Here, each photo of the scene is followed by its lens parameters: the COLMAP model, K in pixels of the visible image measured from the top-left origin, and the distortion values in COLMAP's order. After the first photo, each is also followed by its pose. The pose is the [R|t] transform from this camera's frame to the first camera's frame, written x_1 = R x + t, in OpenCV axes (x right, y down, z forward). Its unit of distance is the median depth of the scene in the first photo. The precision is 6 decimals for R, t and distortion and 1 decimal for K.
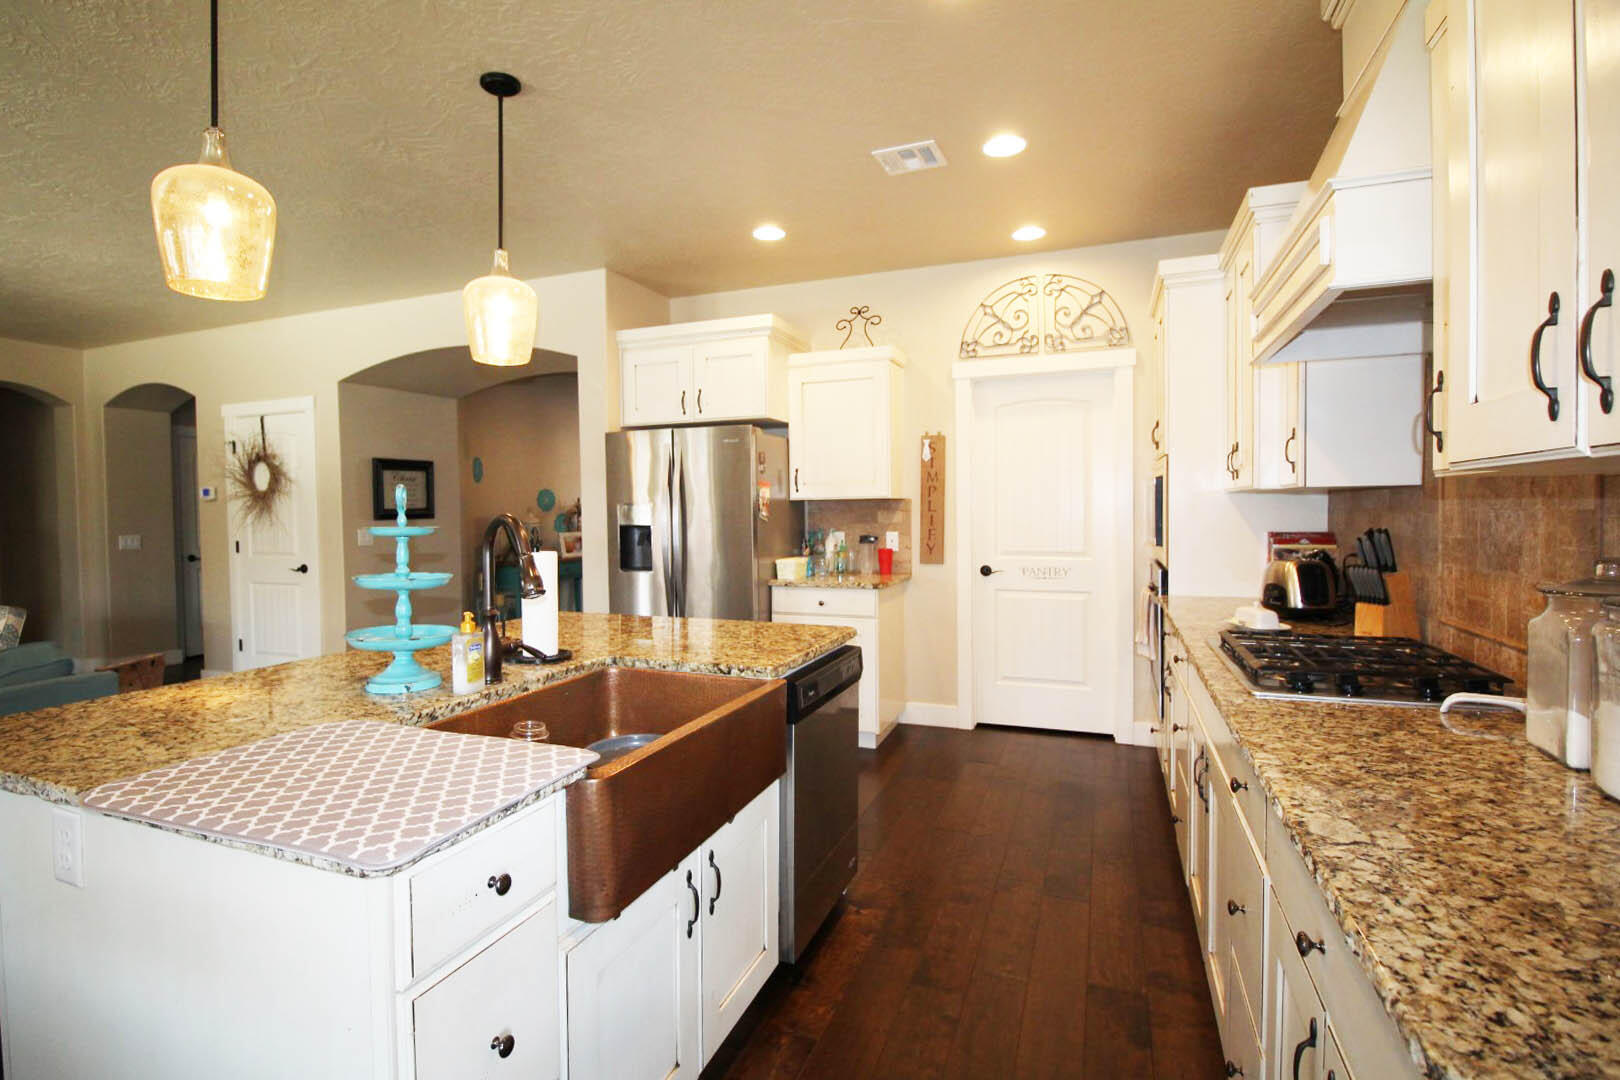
lens RADIAL K [[813.1, 0, 802.6], [0, 813.1, 533.3], [0, 0, 1]] dist [-0.001602, -0.000566]
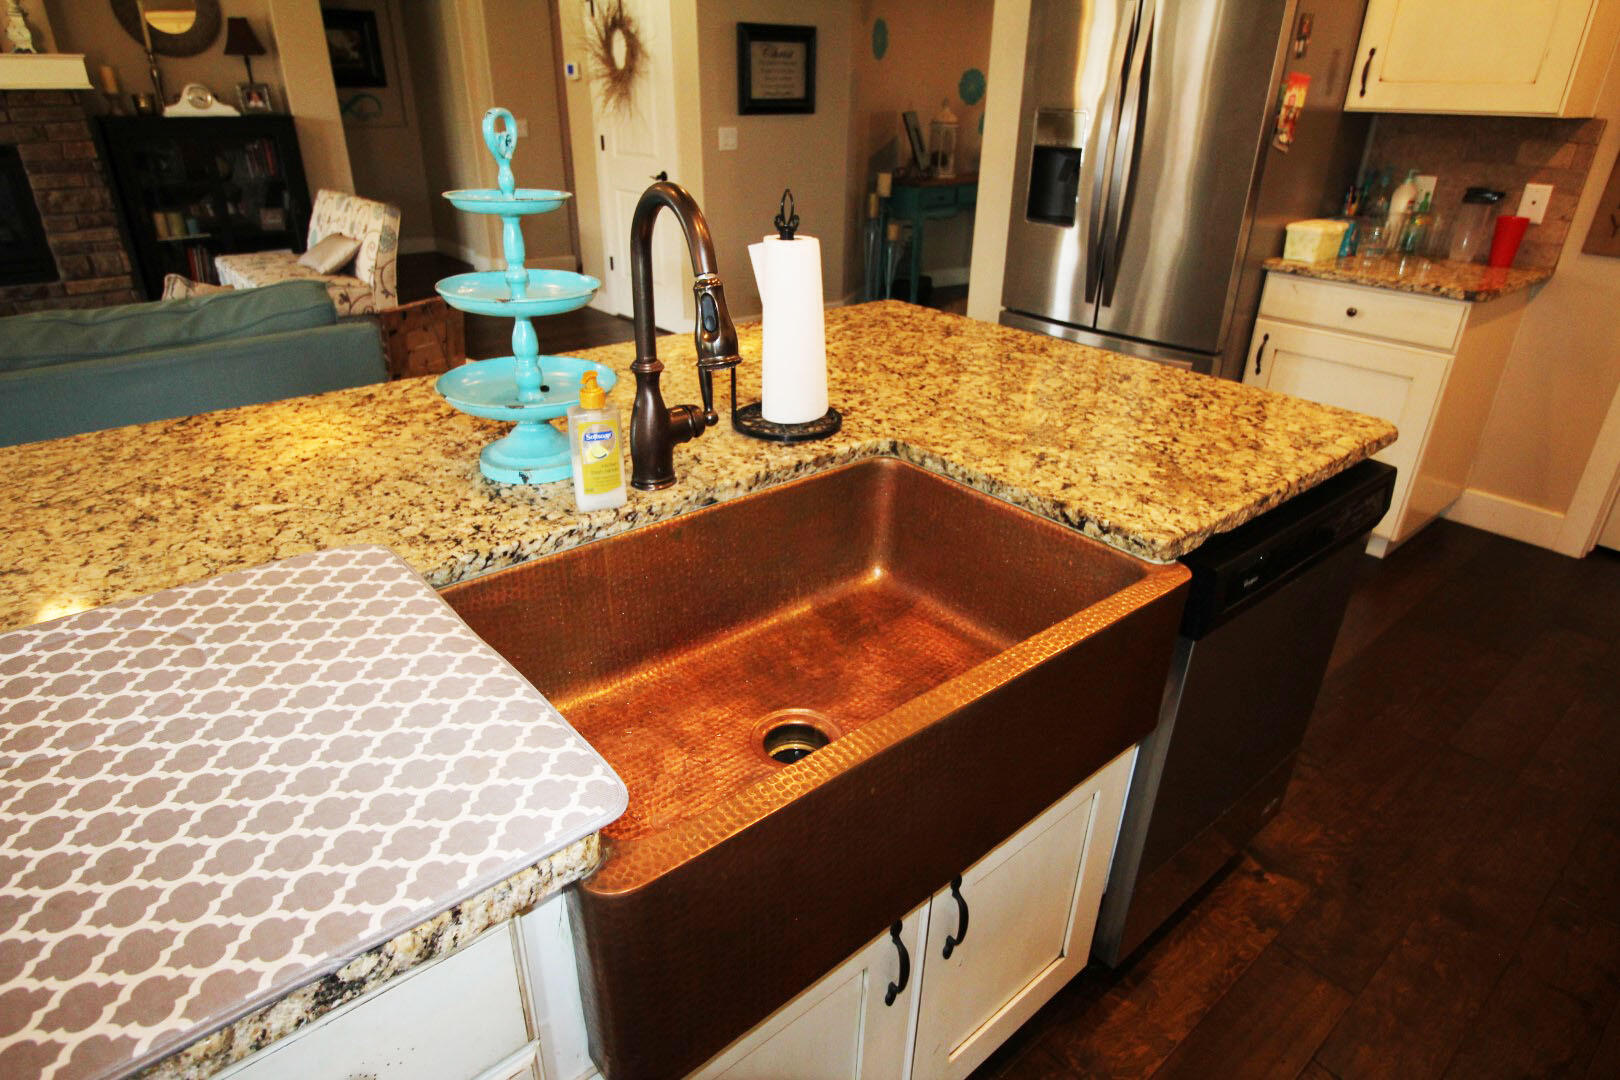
lens RADIAL K [[933.3, 0, 817.0], [0, 933.3, 553.3], [0, 0, 1]] dist [-0.000056, -0.008579]
pose [[0.877299, 0.236410, -0.417680, 0.006274], [-0.038835, 0.902381, 0.429185, -0.027748], [0.478370, -0.360303, 0.800839, 0.210547]]
